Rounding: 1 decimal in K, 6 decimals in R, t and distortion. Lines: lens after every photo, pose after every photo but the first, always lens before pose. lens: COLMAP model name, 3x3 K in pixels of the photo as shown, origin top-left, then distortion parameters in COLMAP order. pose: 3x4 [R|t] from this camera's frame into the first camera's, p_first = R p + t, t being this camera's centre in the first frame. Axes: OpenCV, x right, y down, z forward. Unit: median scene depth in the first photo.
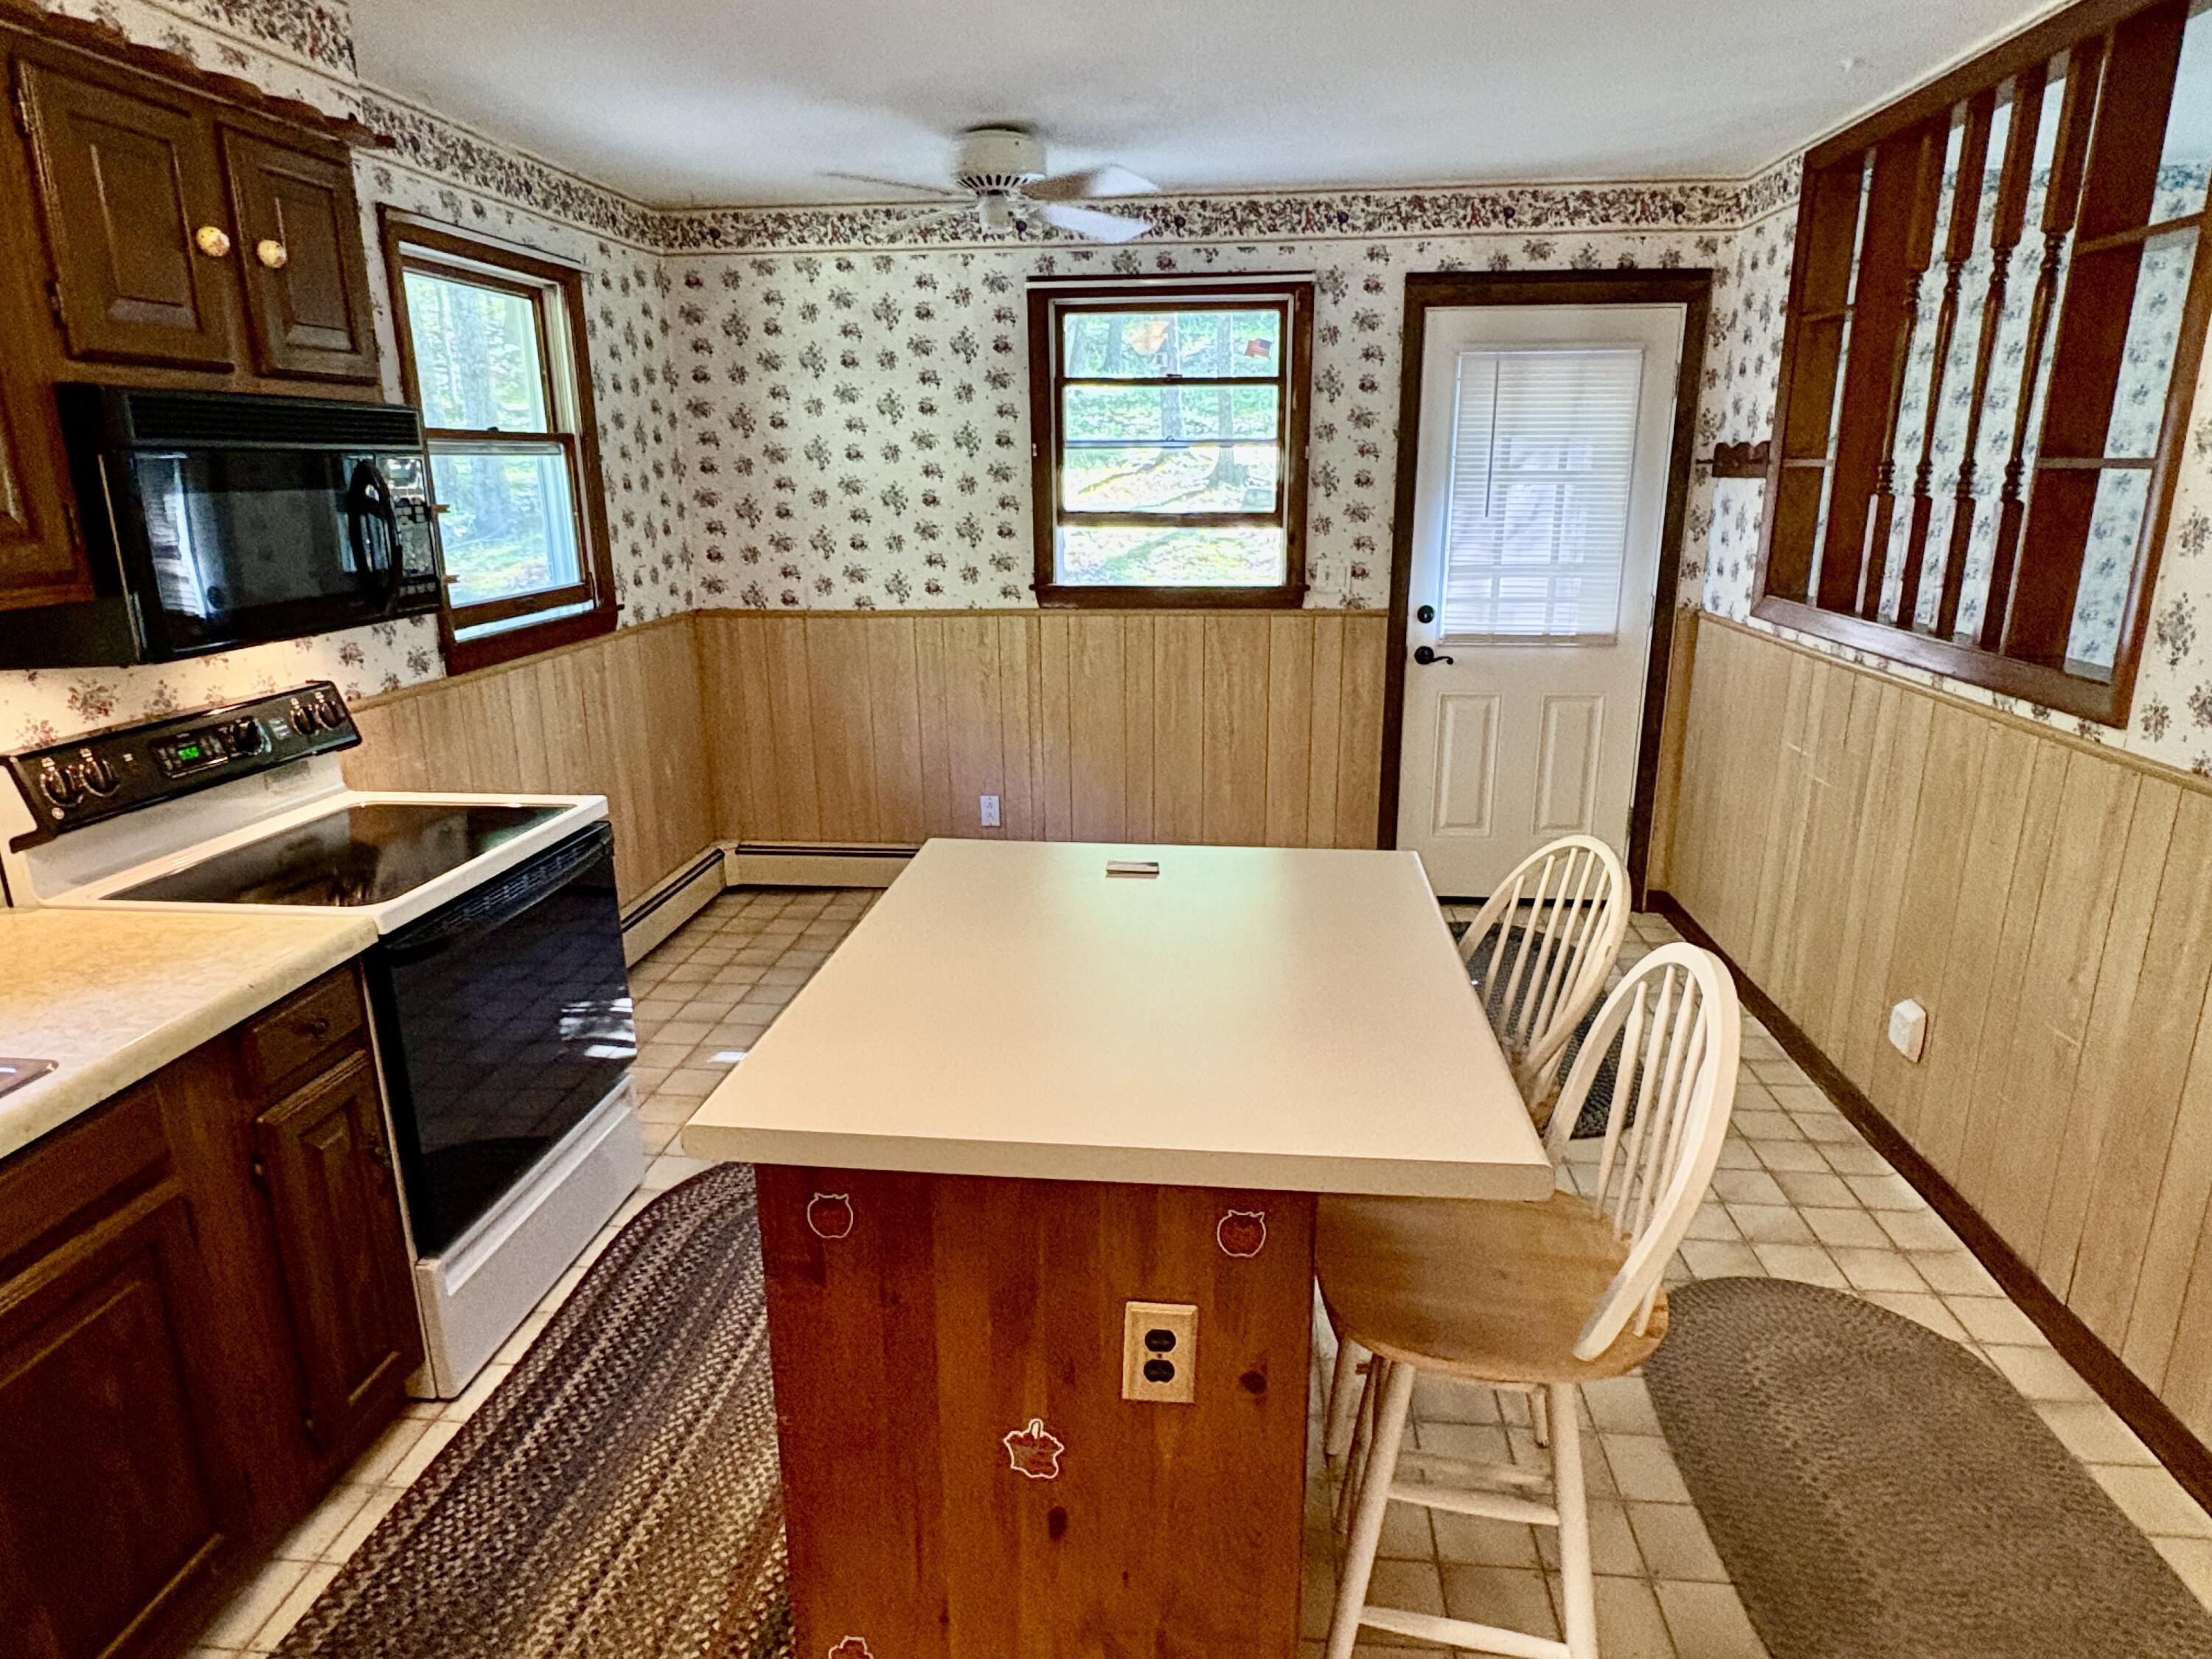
lens RADIAL K [[1337.8, 0, 1101.7], [0, 1337.8, 827.4], [0, 0, 1]] dist [0.008437, 0.004087]
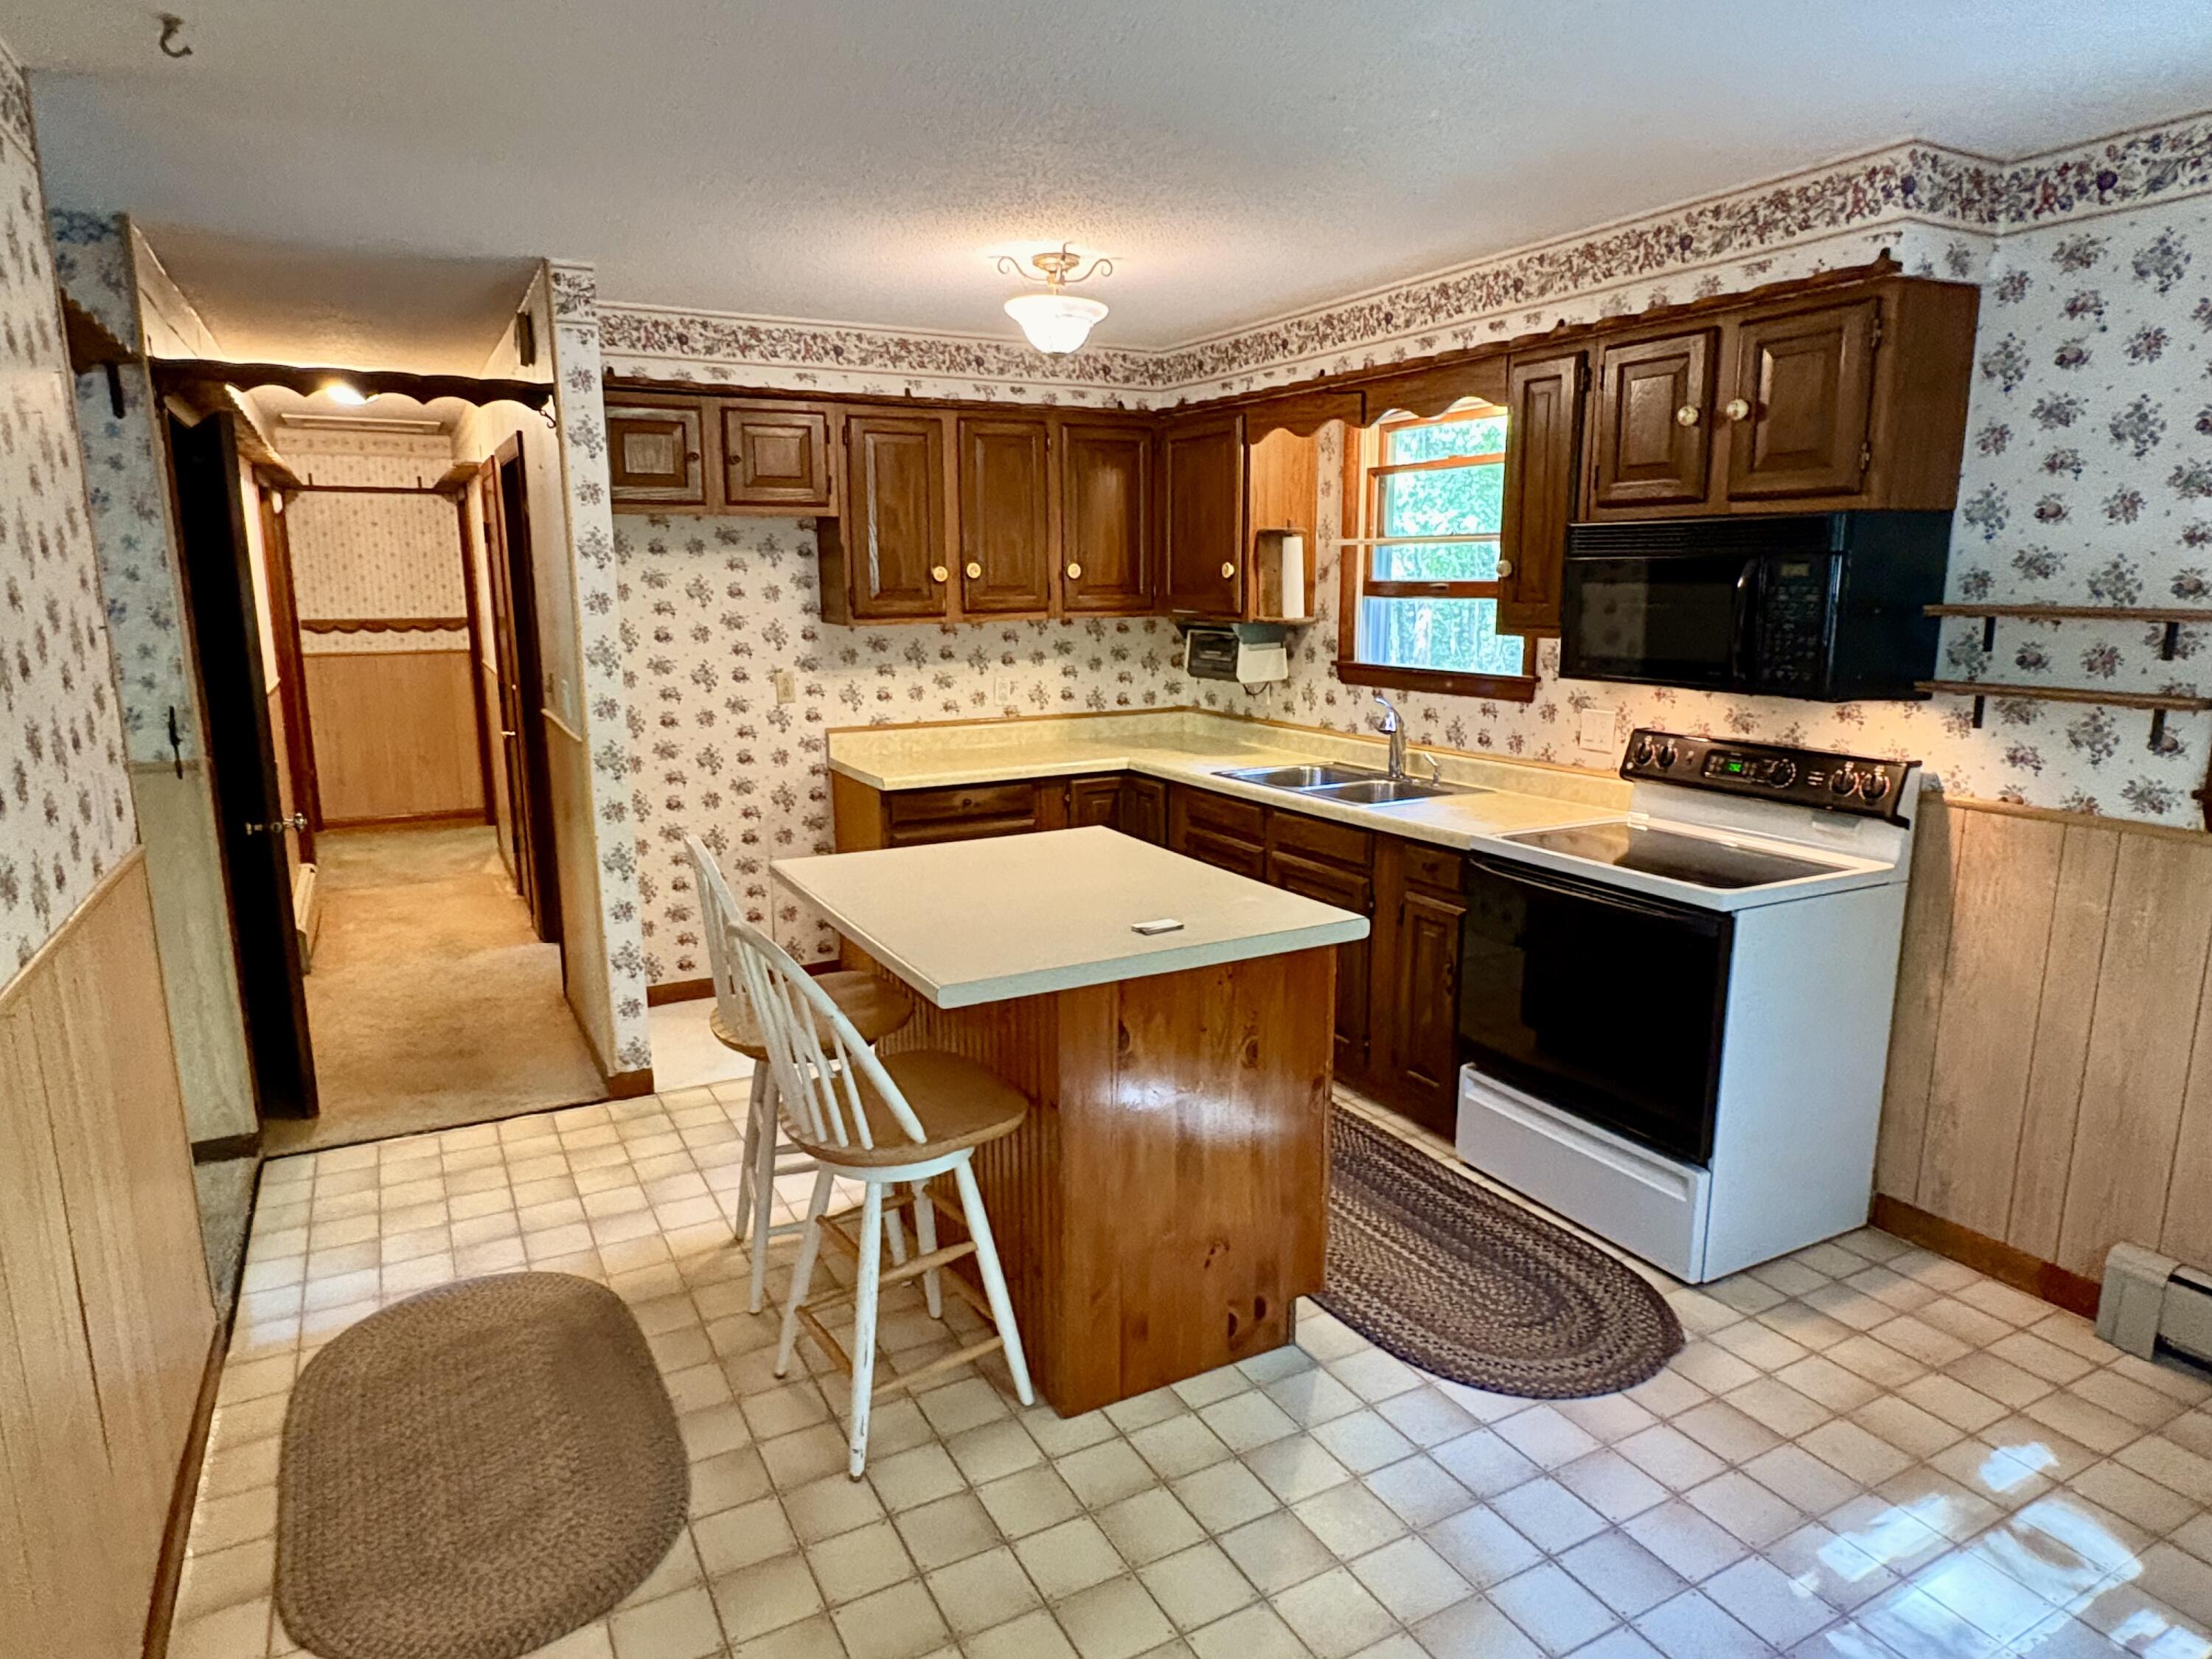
lens RADIAL K [[1337.8, 0, 1119.0], [0, 1337.8, 831.3], [0, 0, 1]] dist [0.008437, 0.004087]
pose [[-0.821404, 0.120471, -0.557478, 0.392416], [-0.140417, 0.904637, 0.402387, -0.288938], [0.552792, 0.408802, -0.726156, 1.043915]]
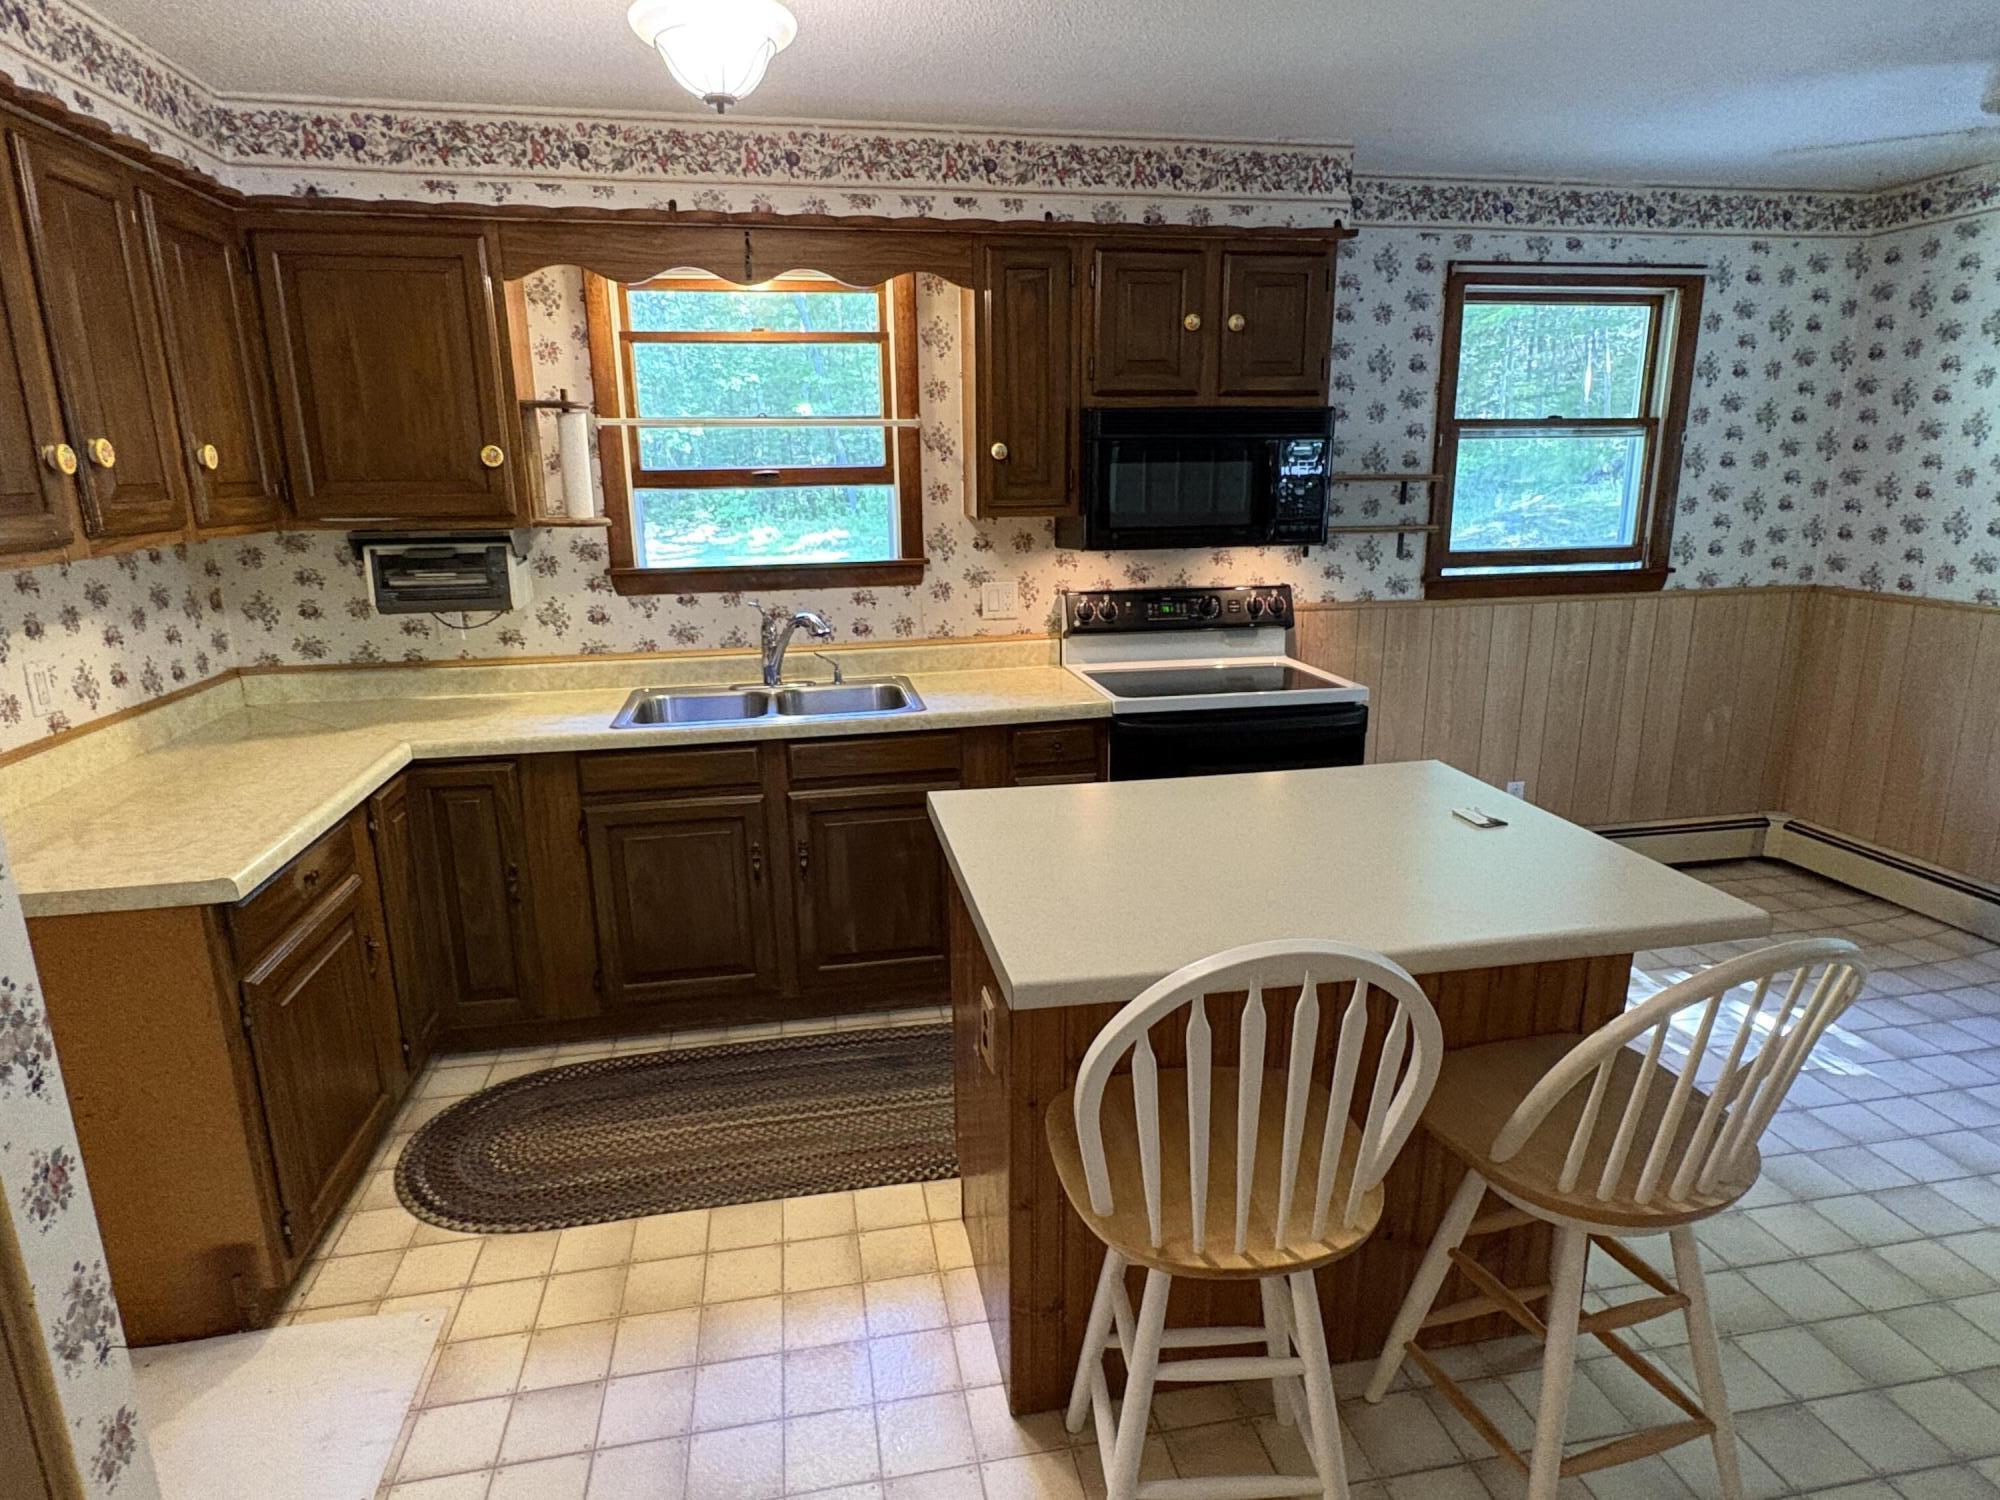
lens RADIAL K [[1145.9, 0, 1002.0], [0, 1145.9, 752.2], [0, 0, 1]] dist [0.006551, -0.000199]
pose [[0.288433, 0.237338, -0.927619, 0.443903], [-0.244042, 0.955020, 0.168466, -0.047427], [0.925878, 0.177787, 0.333380, 0.199453]]
